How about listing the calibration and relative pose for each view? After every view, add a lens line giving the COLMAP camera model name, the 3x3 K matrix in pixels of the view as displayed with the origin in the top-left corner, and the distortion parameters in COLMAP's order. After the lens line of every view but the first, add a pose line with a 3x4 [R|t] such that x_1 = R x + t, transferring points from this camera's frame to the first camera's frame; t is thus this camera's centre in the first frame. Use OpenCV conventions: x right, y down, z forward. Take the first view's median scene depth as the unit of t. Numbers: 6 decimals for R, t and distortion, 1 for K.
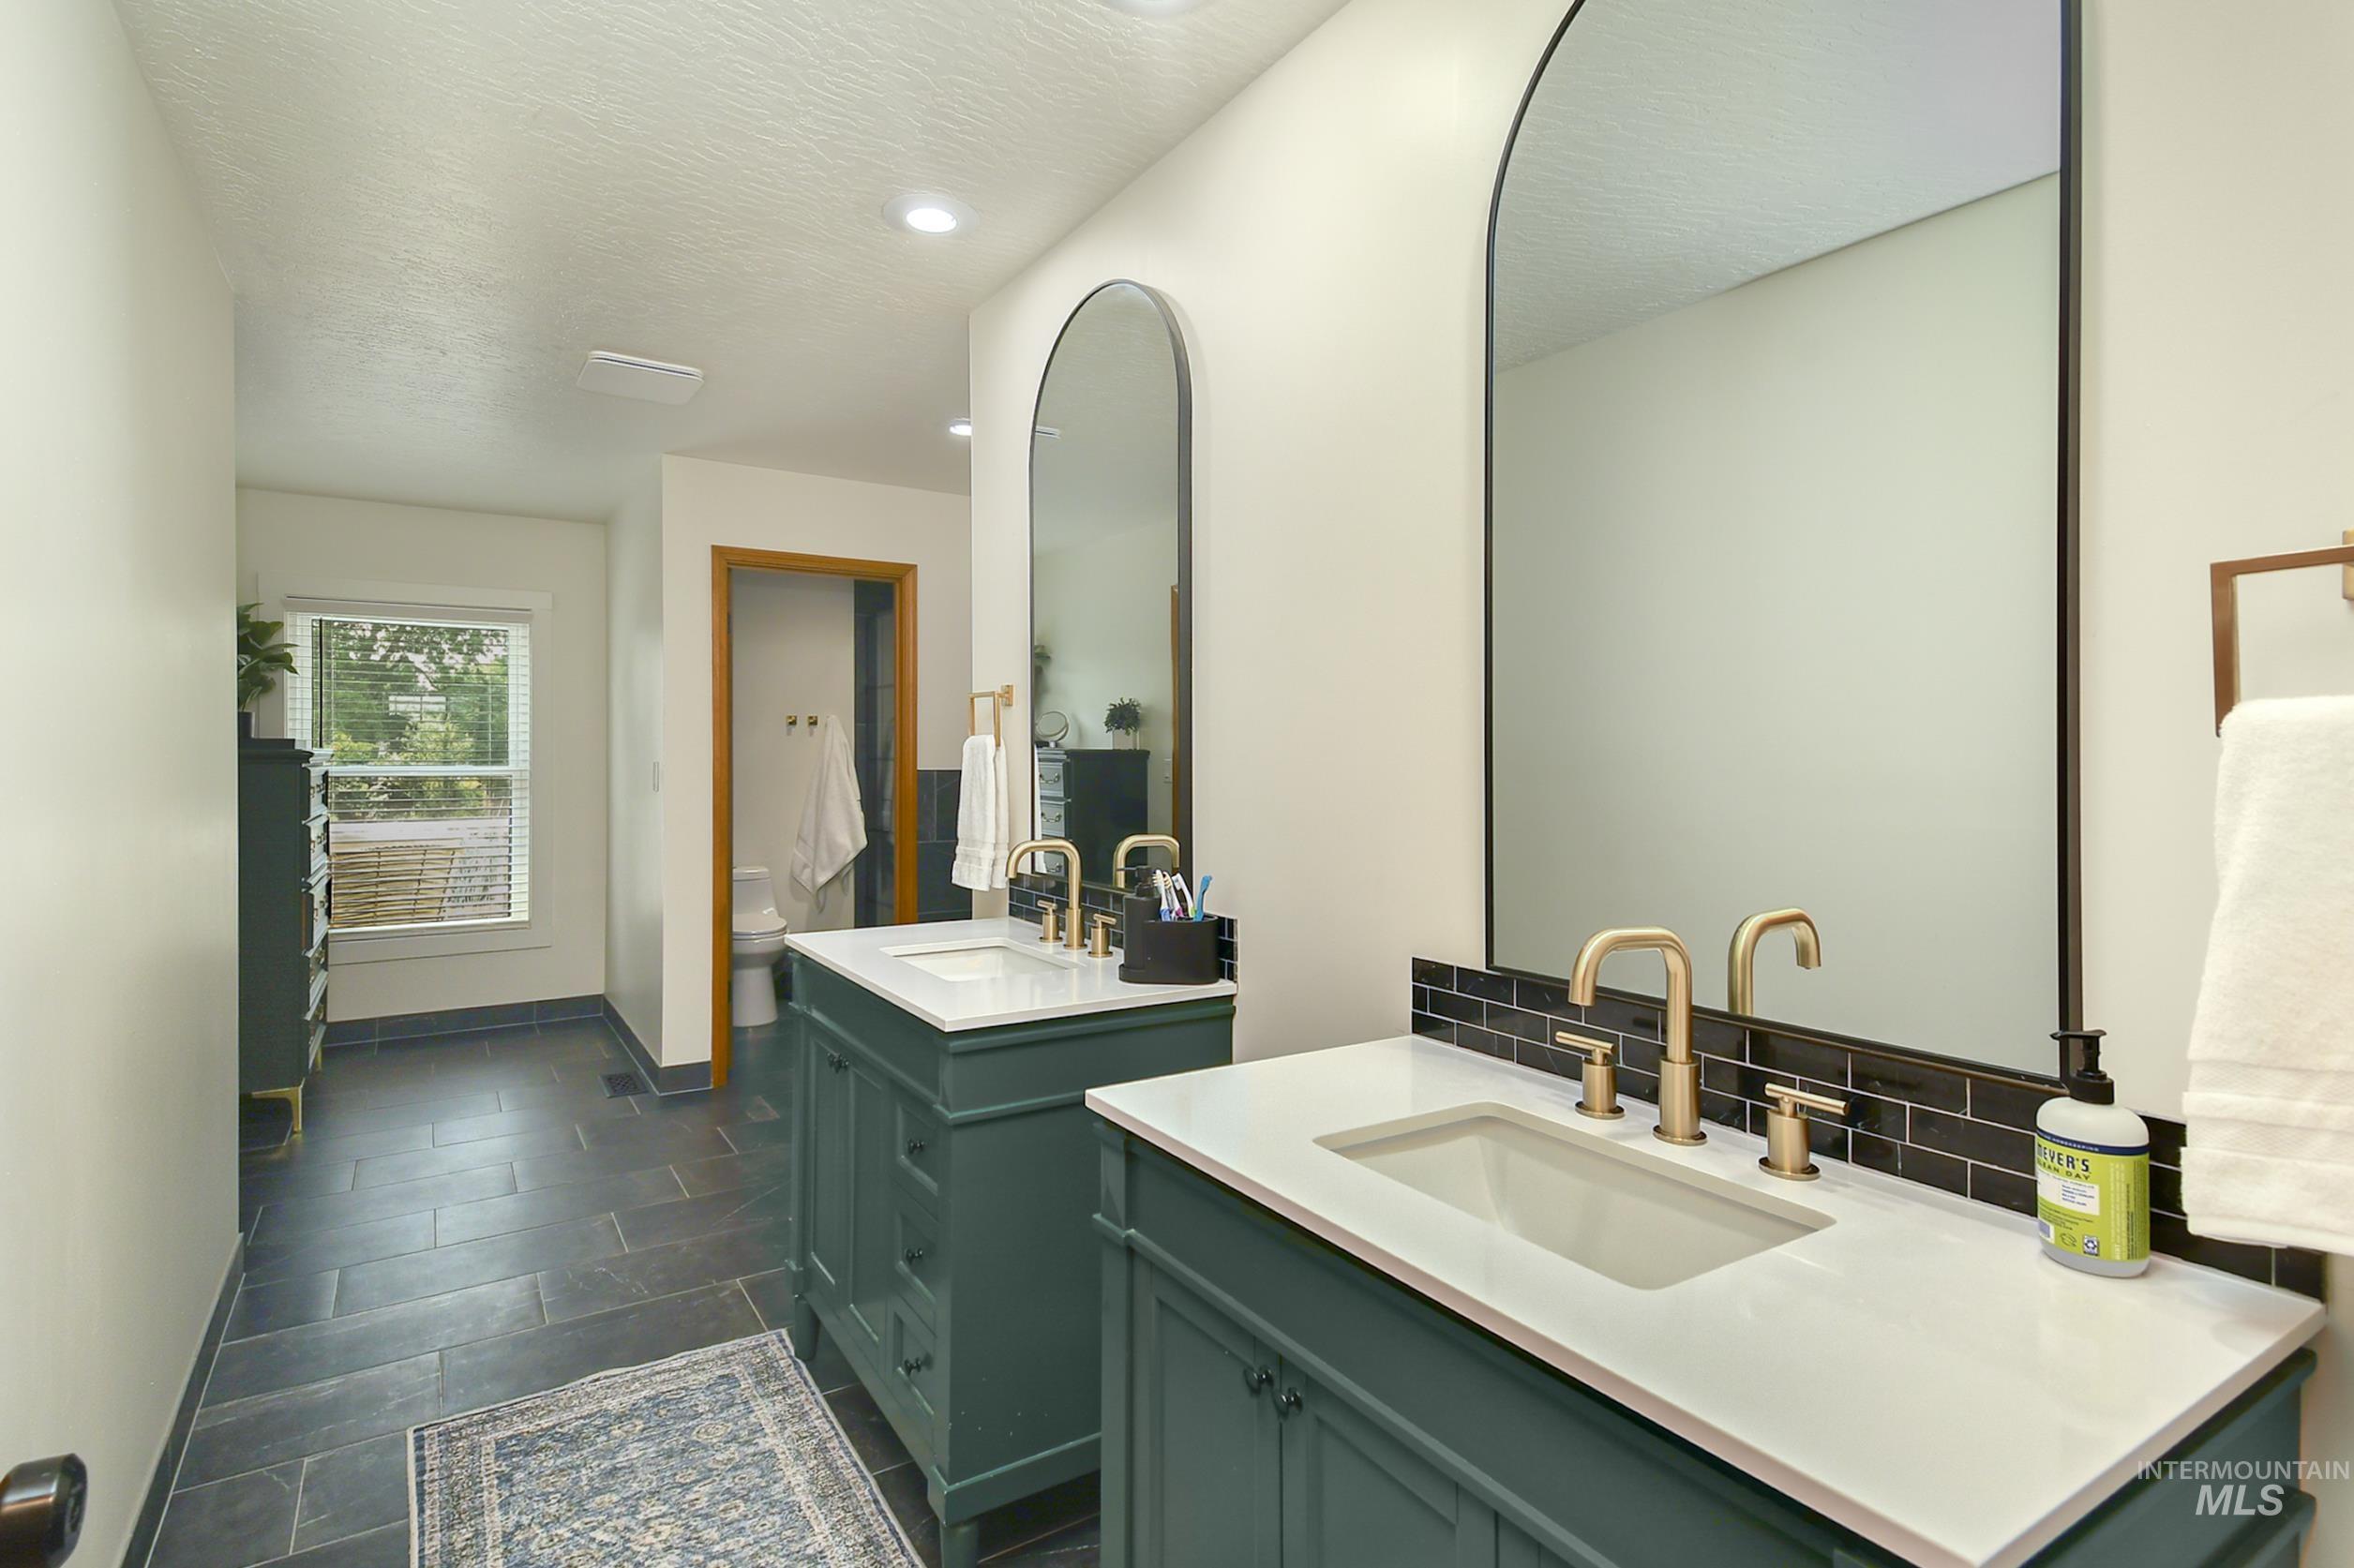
lens RADIAL K [[1169.1, 0, 1181.4], [0, 1169.1, 758.2], [0, 0, 1]] dist [0.002306, 0.000564]
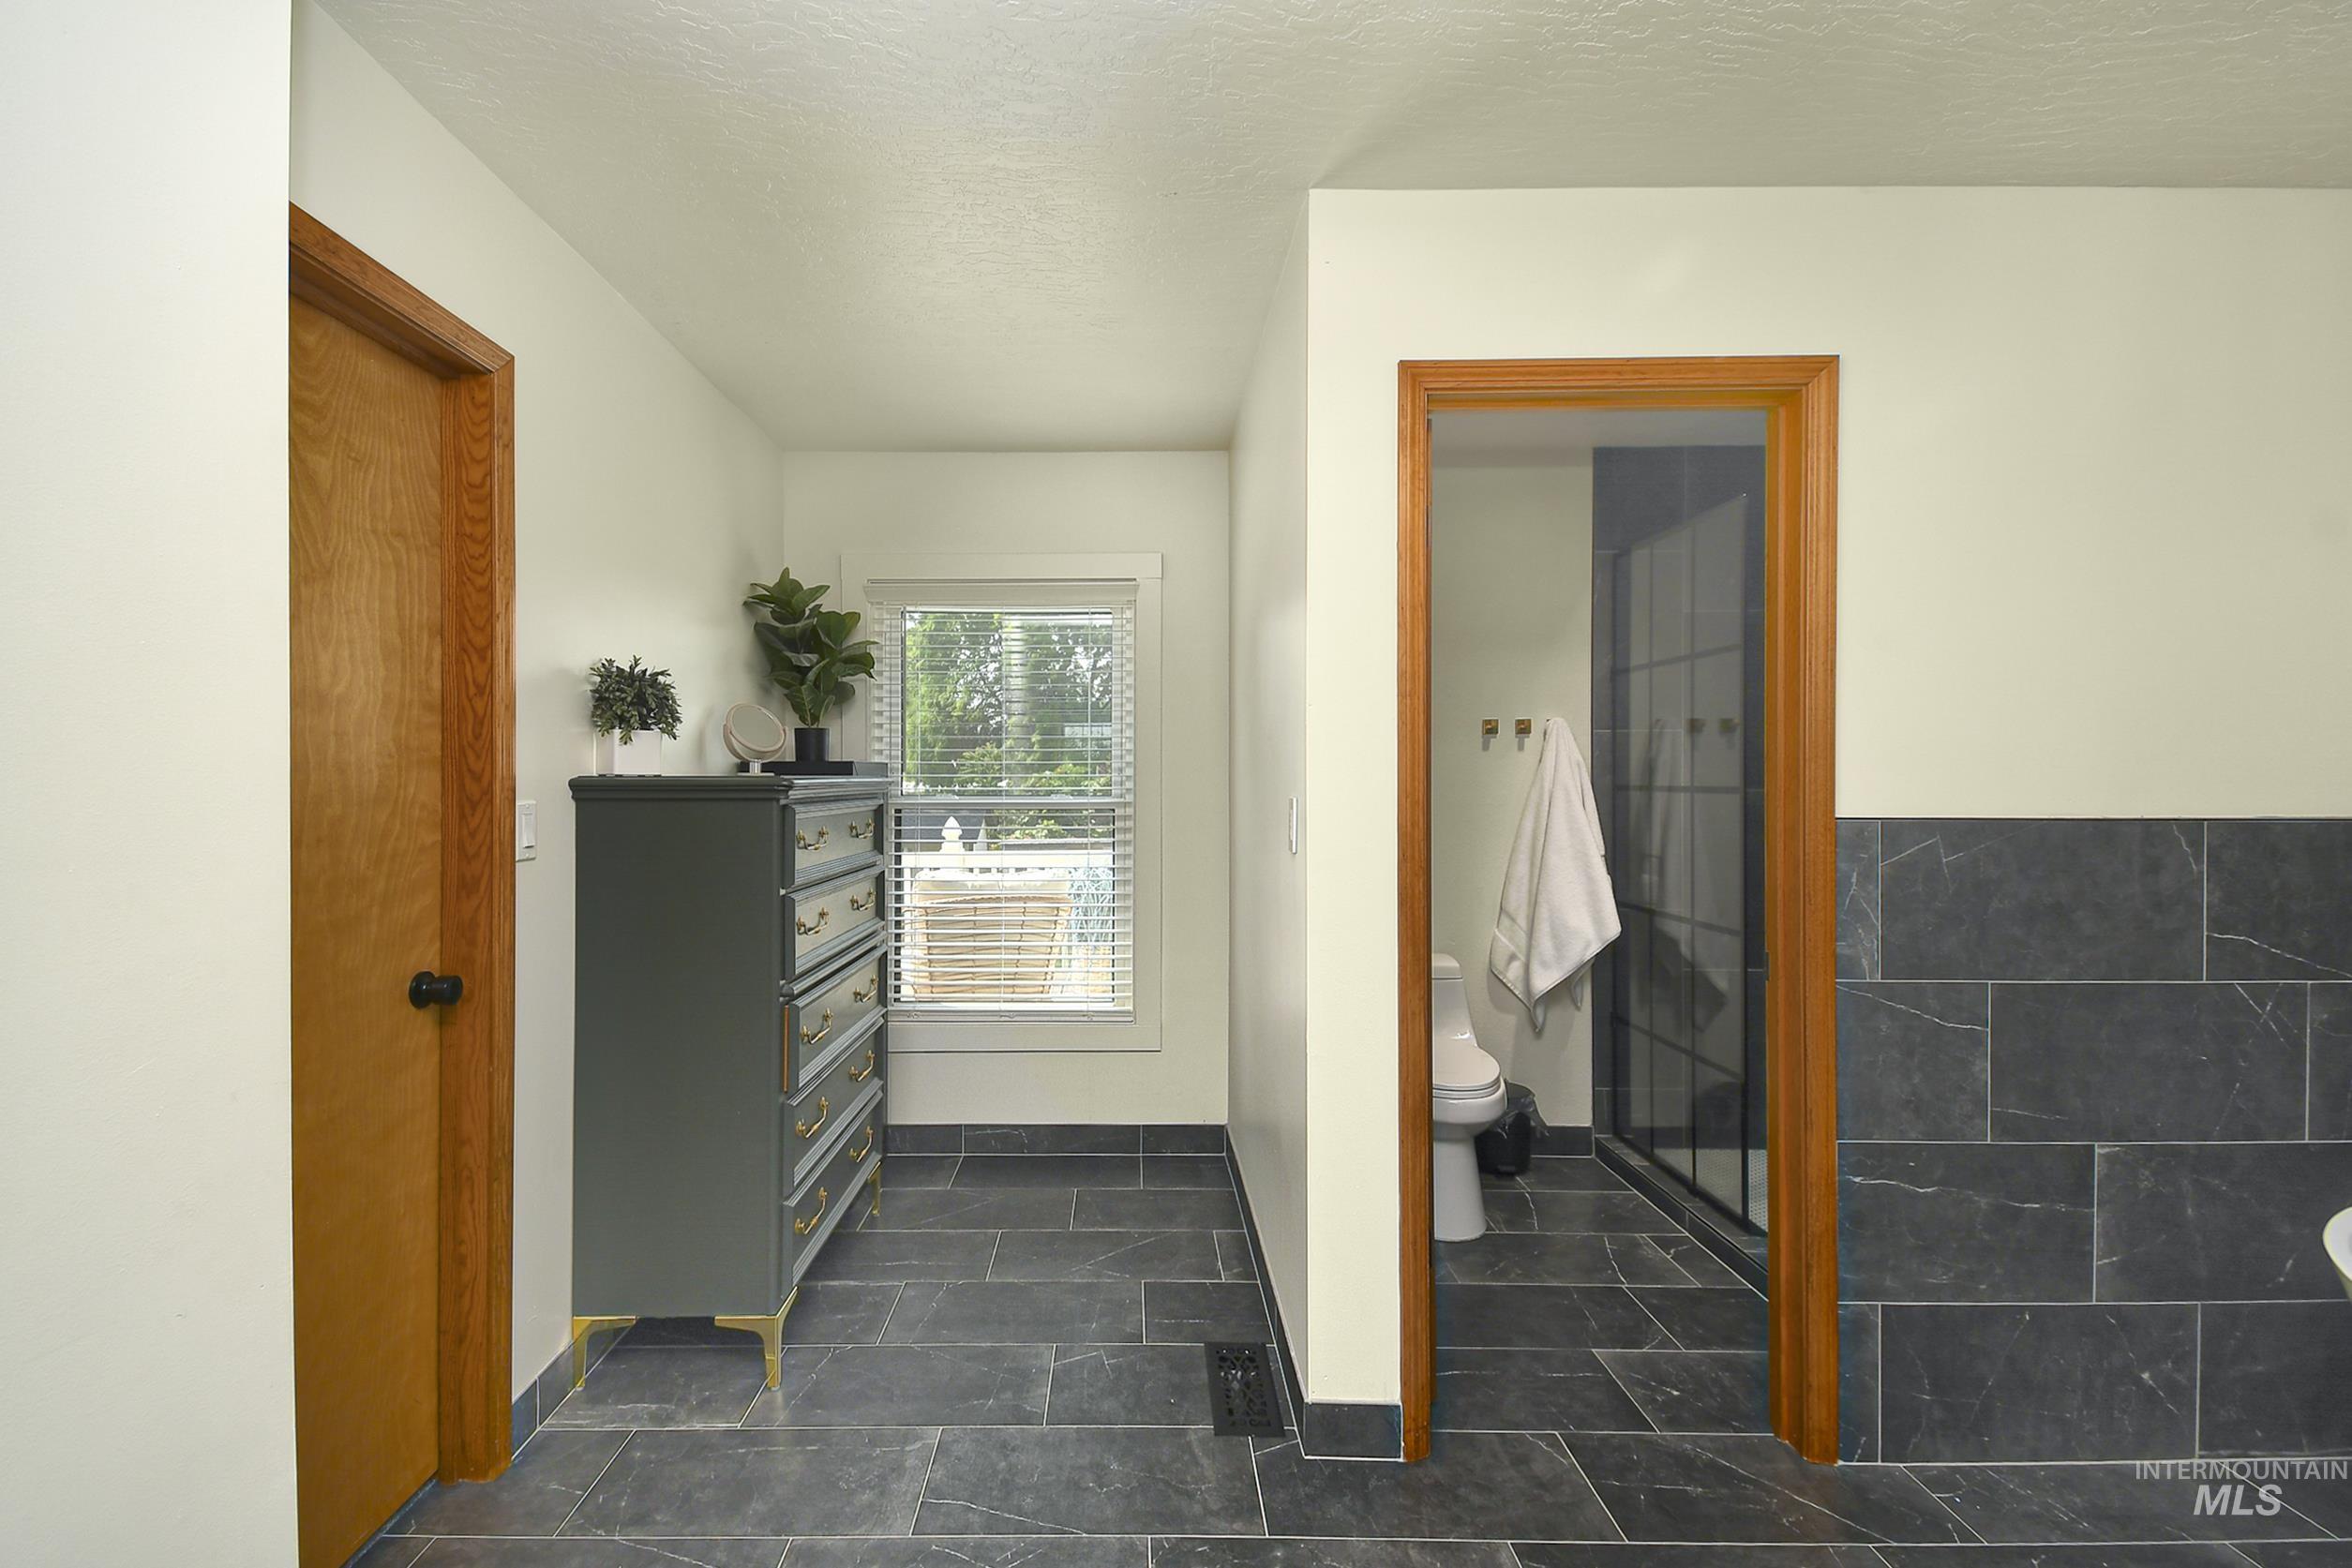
lens RADIAL K [[1092.9, 0, 1170.5], [0, 1092.9, 776.6], [0, 0, 1]] dist [-0.001146, -0.000243]
pose [[0.860137, -0.002180, -0.510058, -0.182749], [0.001451, 0.999997, -0.001827, -0.004450], [0.510061, 0.000832, 0.860138, 0.406019]]
